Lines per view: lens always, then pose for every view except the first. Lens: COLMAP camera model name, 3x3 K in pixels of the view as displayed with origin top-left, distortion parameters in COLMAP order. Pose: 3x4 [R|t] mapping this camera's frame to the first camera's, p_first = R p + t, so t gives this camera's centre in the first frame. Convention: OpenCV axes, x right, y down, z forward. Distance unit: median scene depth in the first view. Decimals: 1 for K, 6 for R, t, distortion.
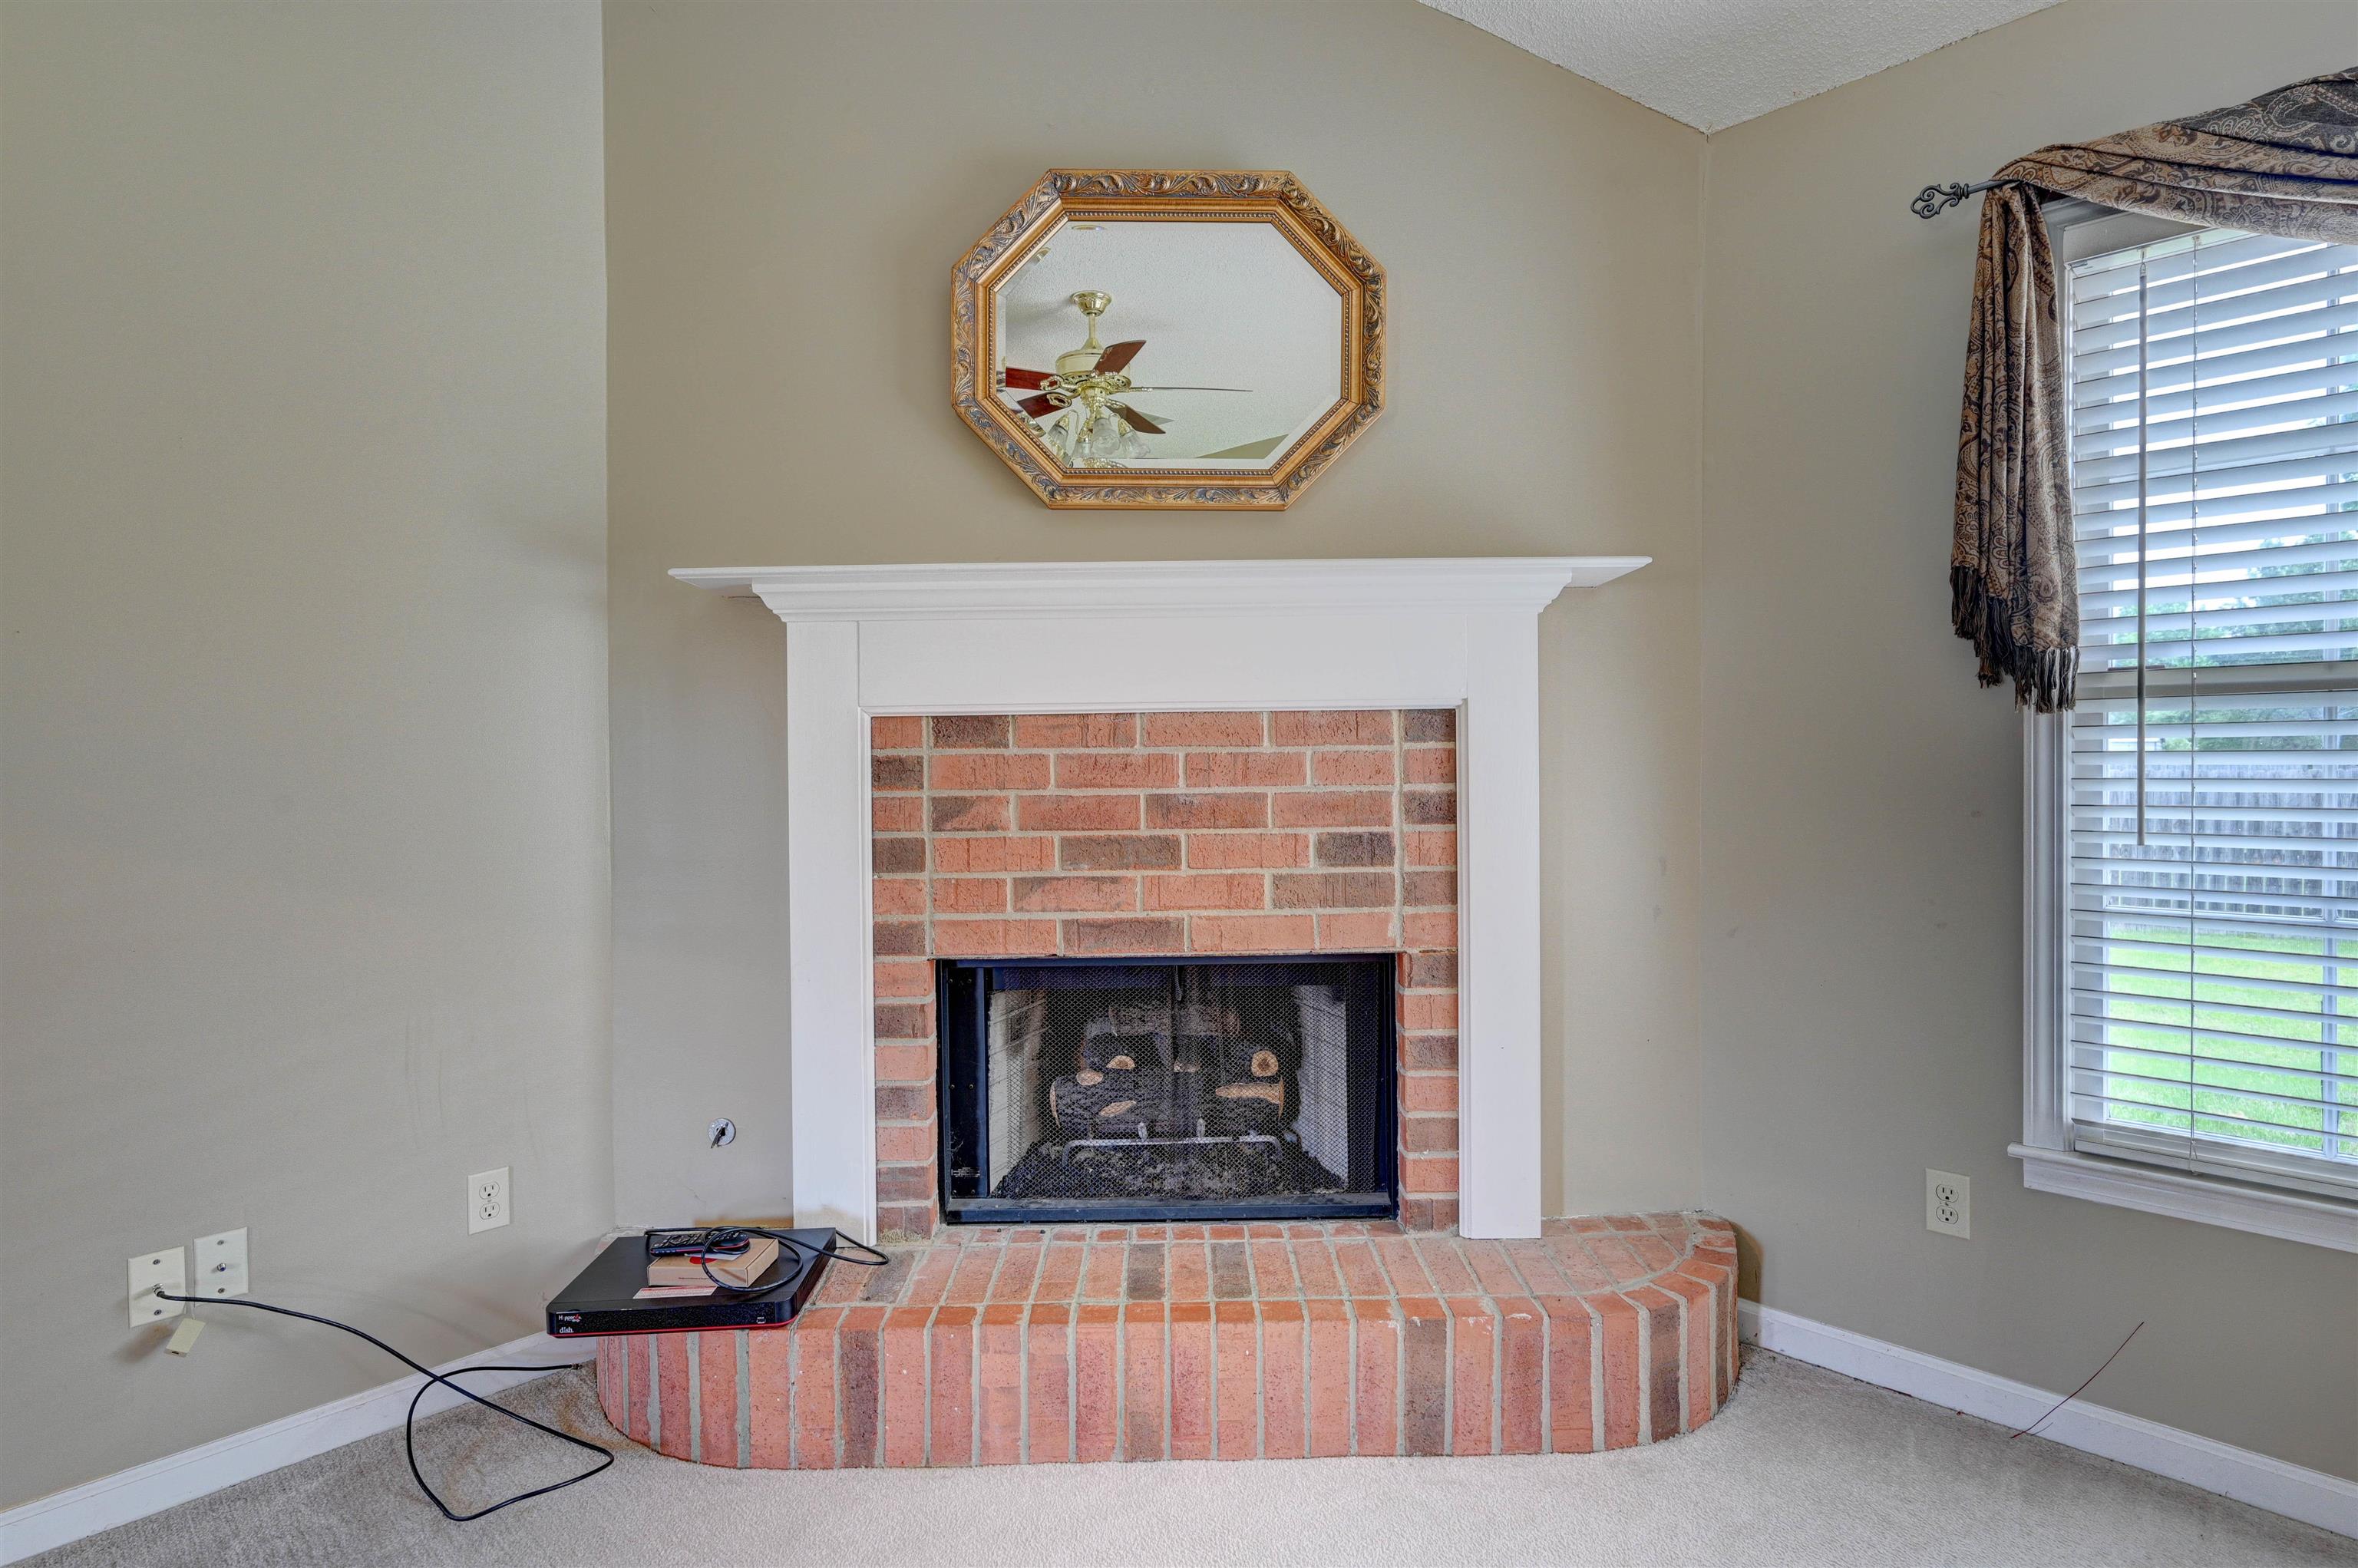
lens RADIAL K [[1162.1, 0, 1179.0], [0, 1162.1, 784.0], [0, 0, 1]] dist [-0.000287, -0.000410]
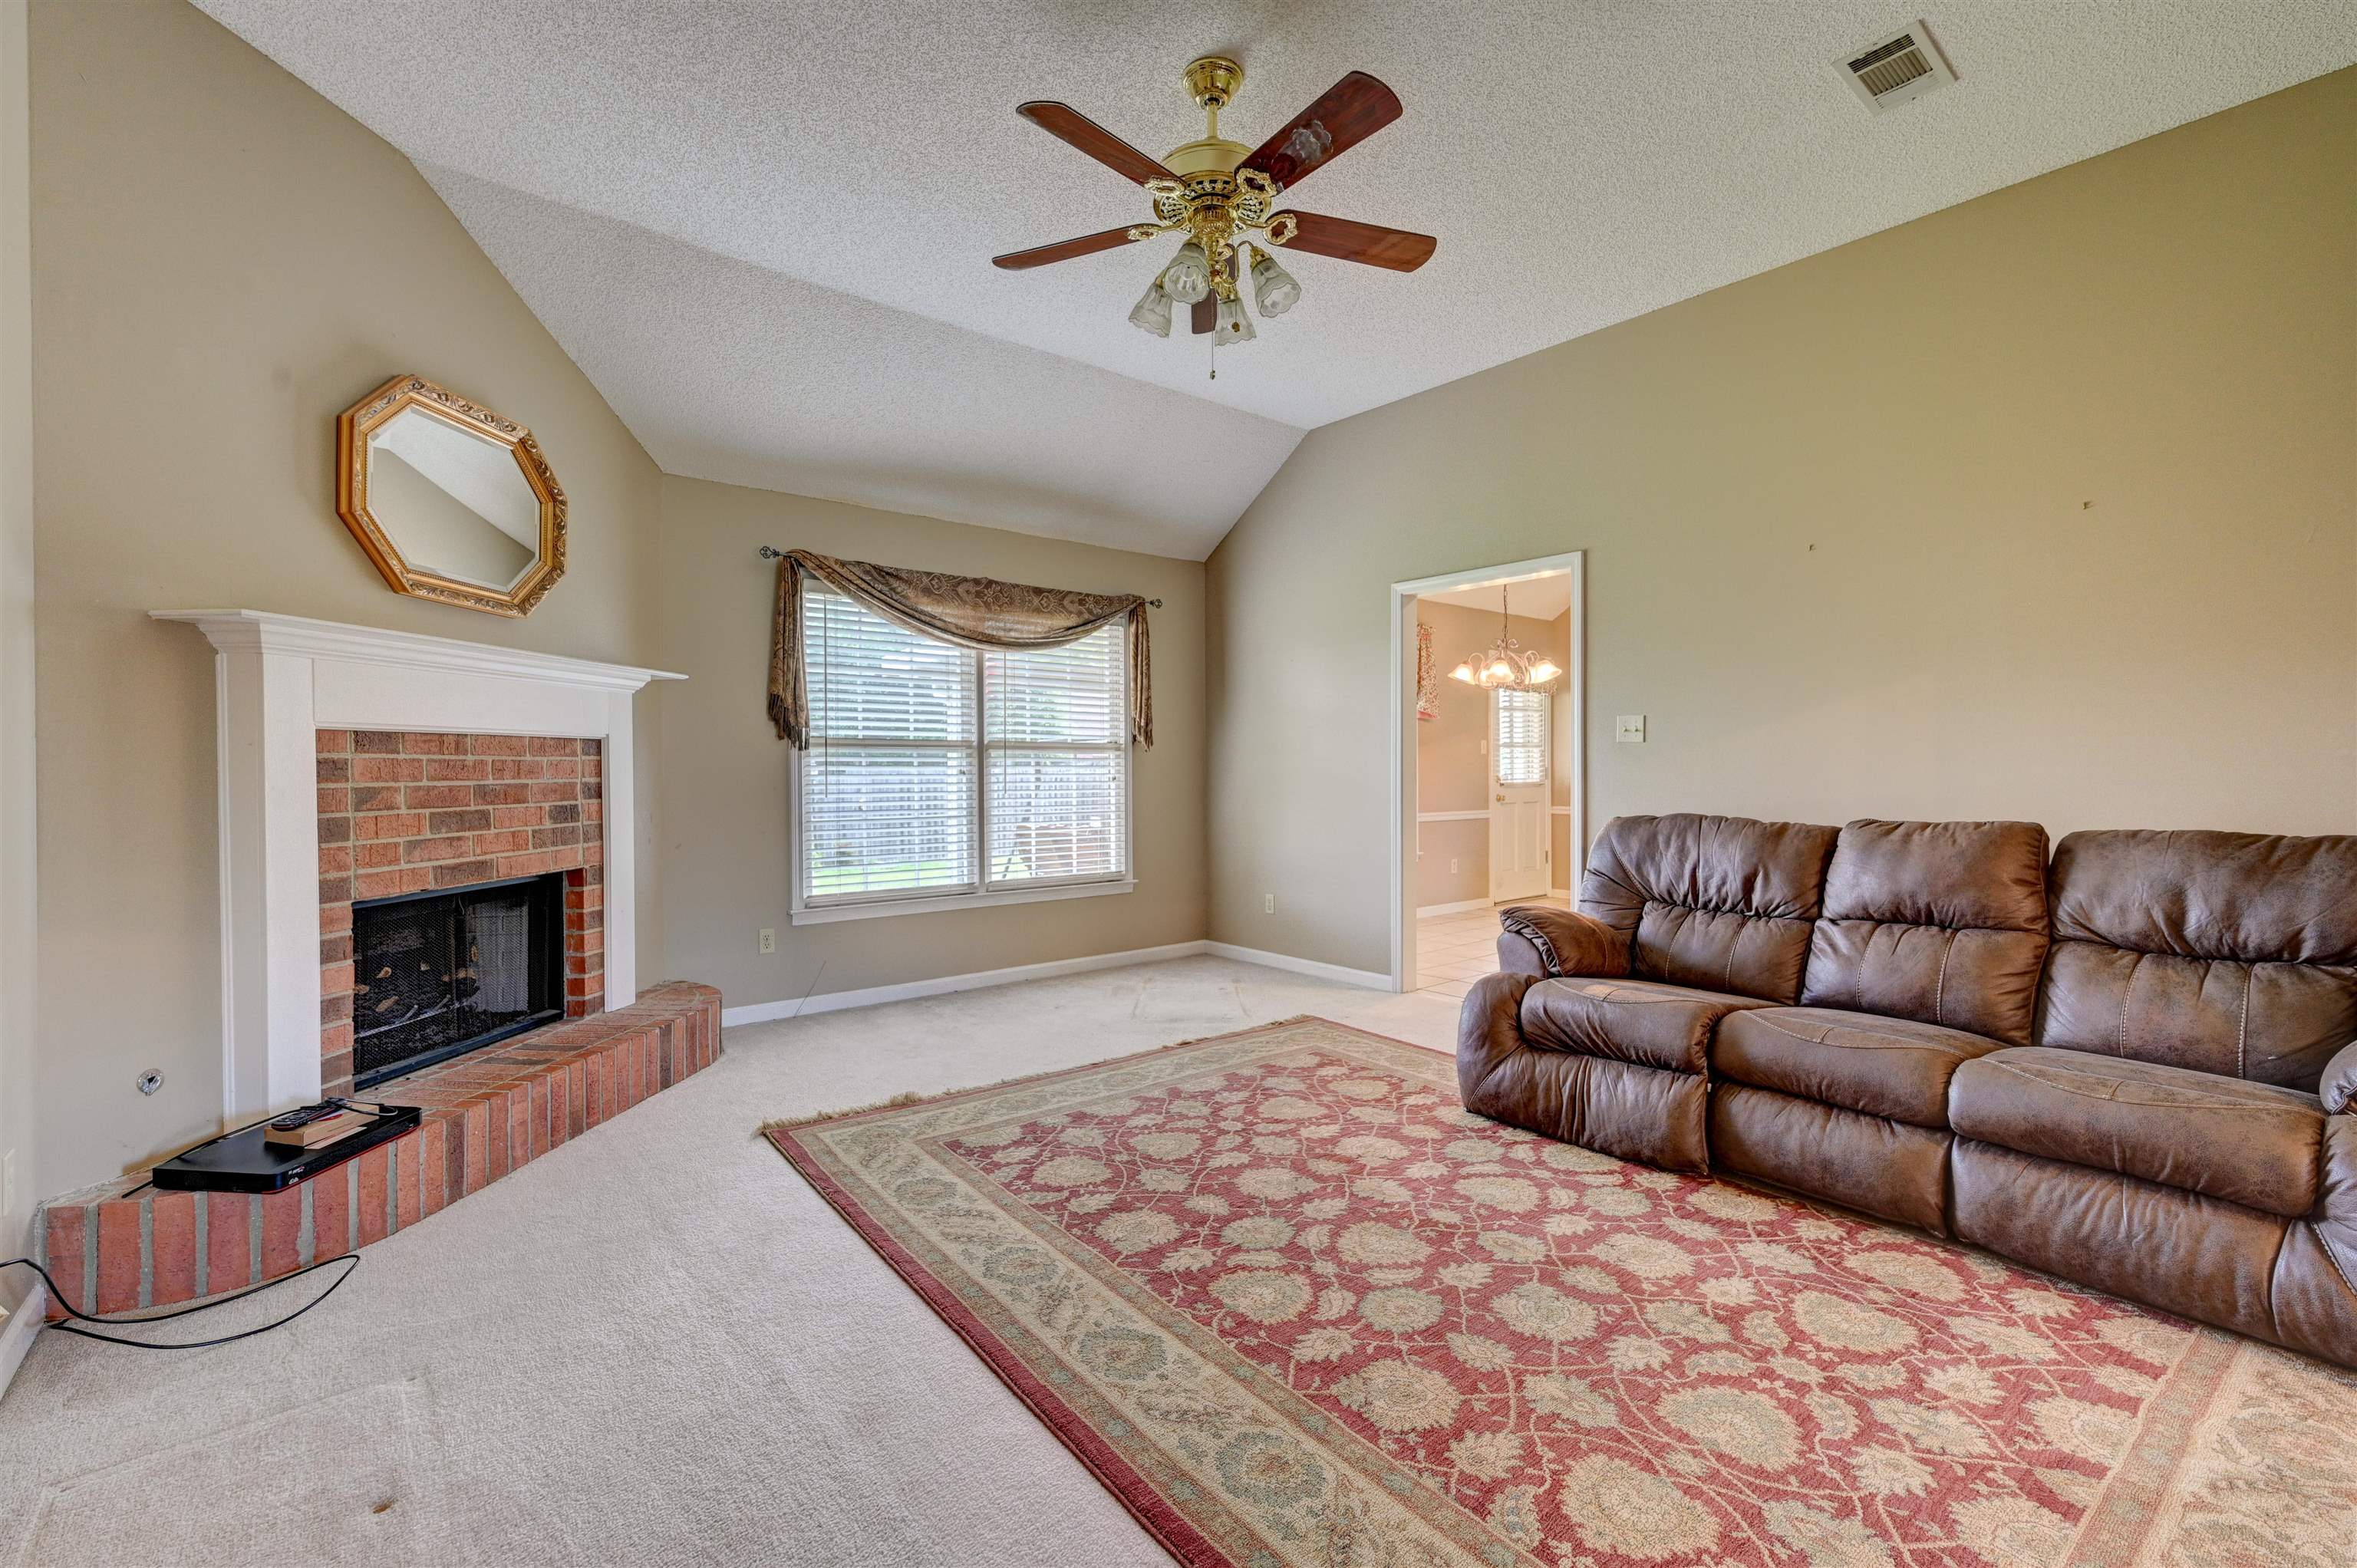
lens RADIAL K [[1023.2, 0, 1166.6], [0, 1023.2, 779.4], [0, 0, 1]] dist [-0.000352, 0.000699]
pose [[0.118416, -0.002636, 0.992961, -1.334267], [0.014102, 0.999900, 0.000973, 0.013869], [-0.992864, 0.013887, 0.118441, -0.131196]]
